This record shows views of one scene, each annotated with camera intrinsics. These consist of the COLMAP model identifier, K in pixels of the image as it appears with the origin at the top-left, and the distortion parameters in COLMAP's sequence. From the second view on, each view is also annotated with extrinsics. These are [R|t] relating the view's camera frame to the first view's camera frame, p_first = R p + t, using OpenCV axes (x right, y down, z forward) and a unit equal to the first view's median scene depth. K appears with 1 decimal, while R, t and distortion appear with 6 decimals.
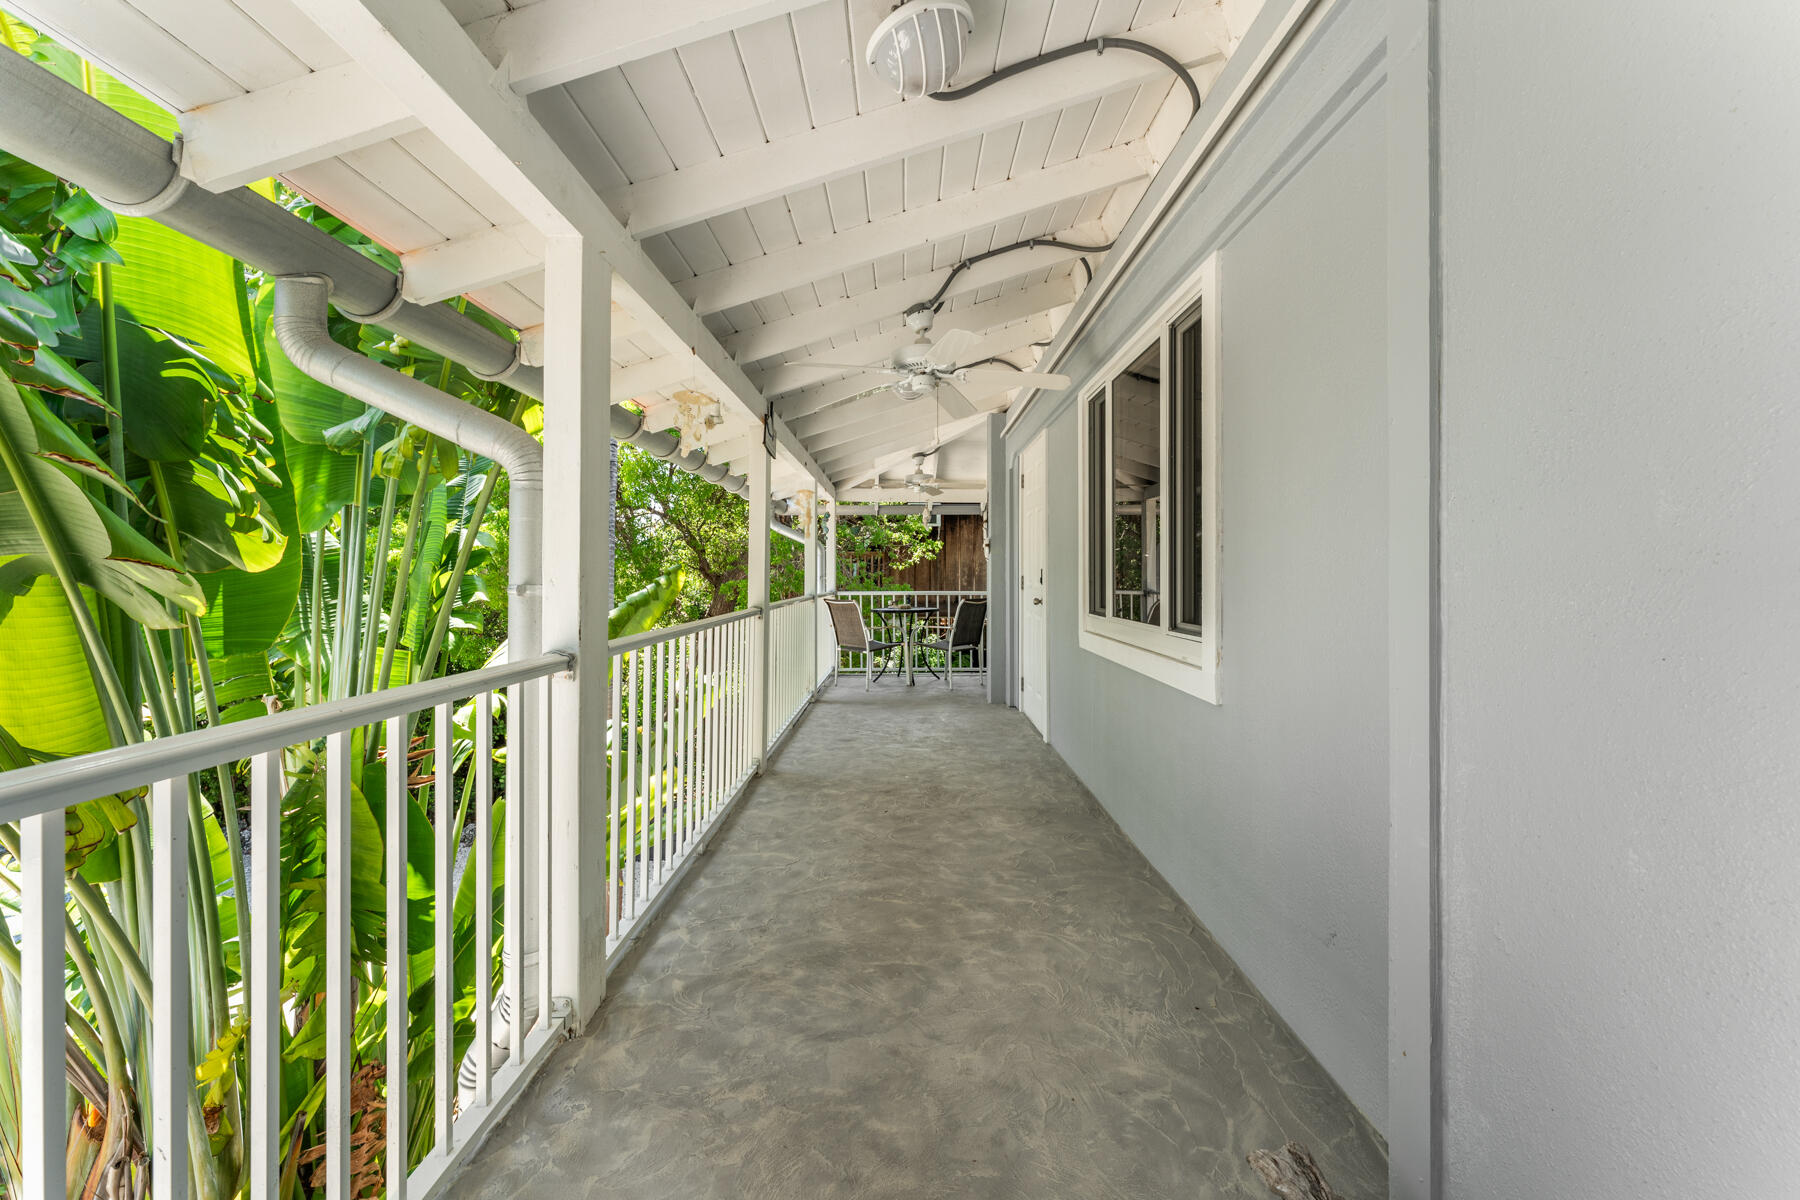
lens RADIAL K [[739.9, 0, 901.9], [0, 739.9, 575.2], [0, 0, 1]] dist [0.000003, -0.000002]
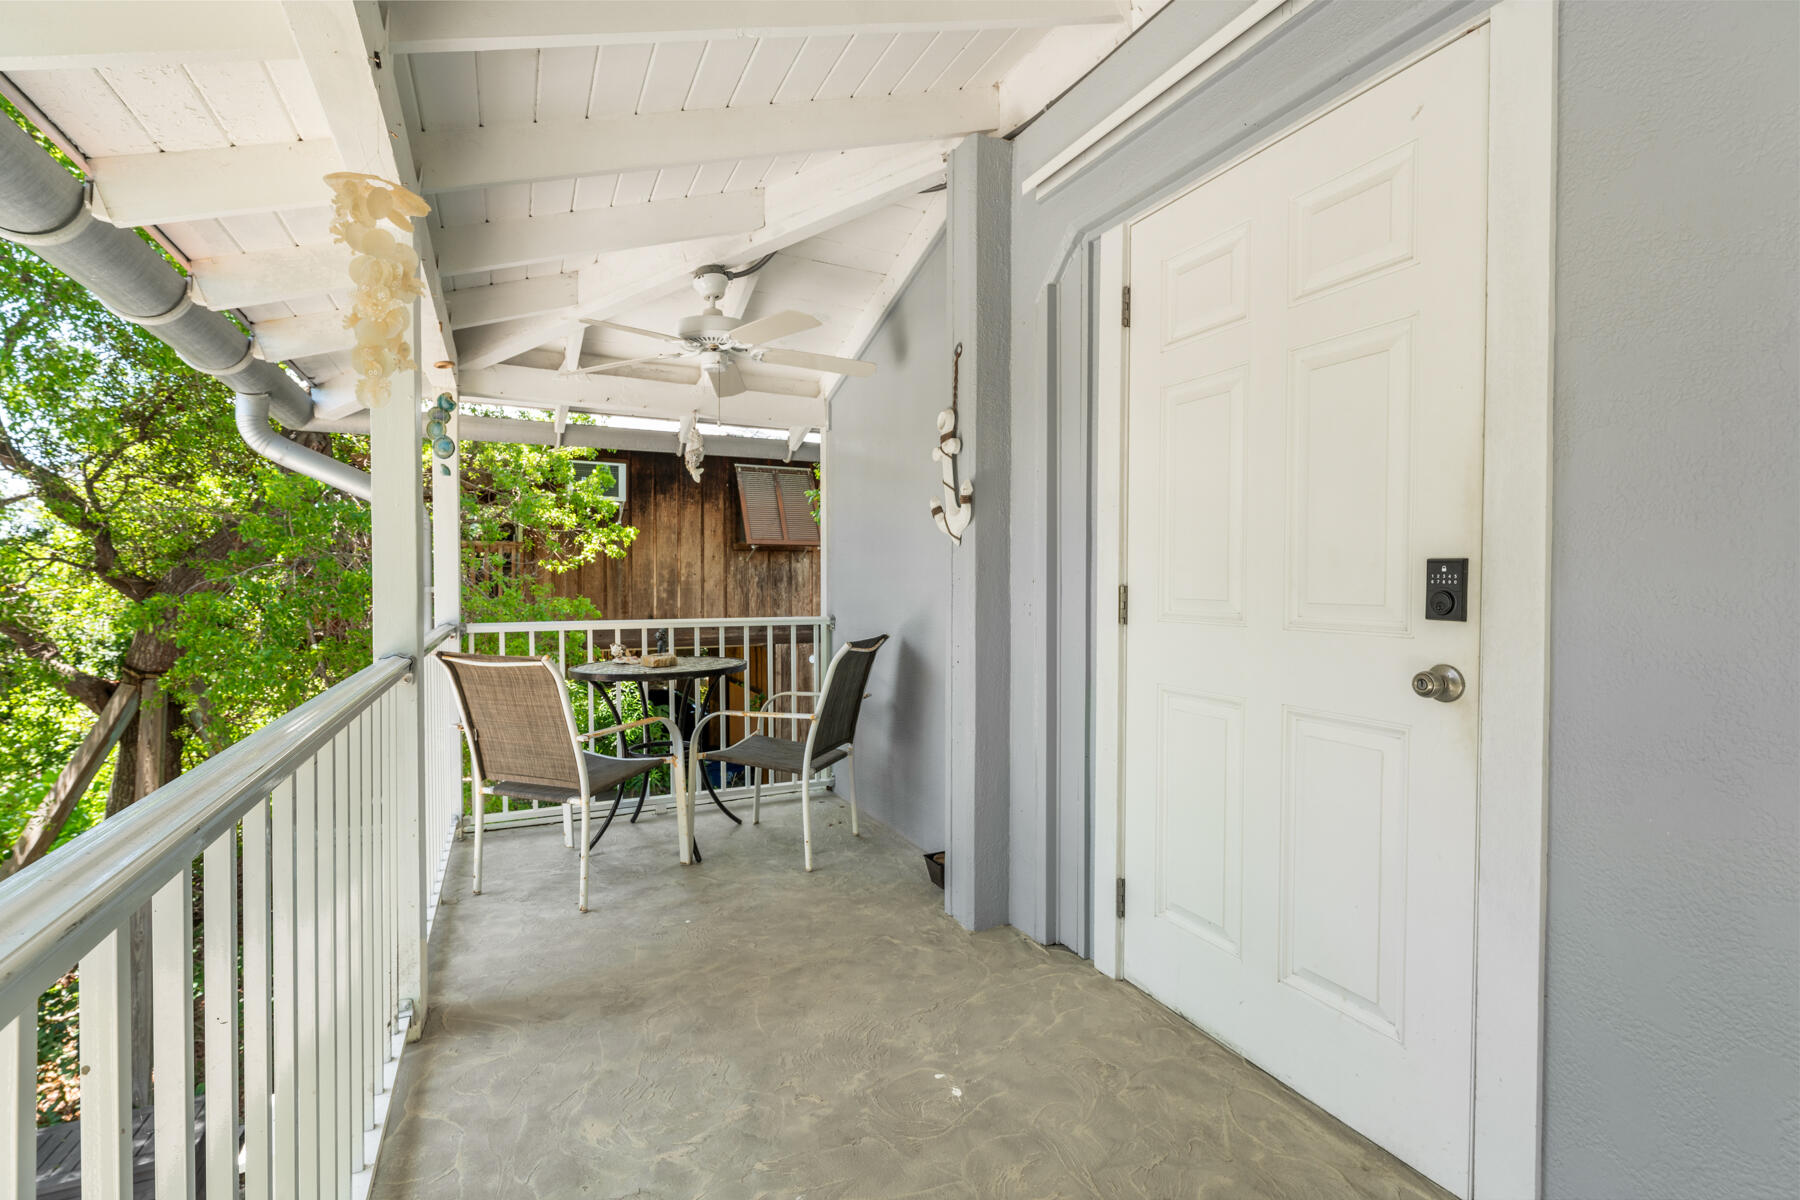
lens RADIAL K [[874.9, 0, 900.0], [0, 874.9, 600.0], [0, 0, 1]] dist [-0.000440, -0.000075]
pose [[0.914043, -0.001719, 0.405614, -0.040478], [-0.005186, 0.999860, 0.015924, 0.001102], [-0.405585, -0.016659, 0.913906, 0.299976]]
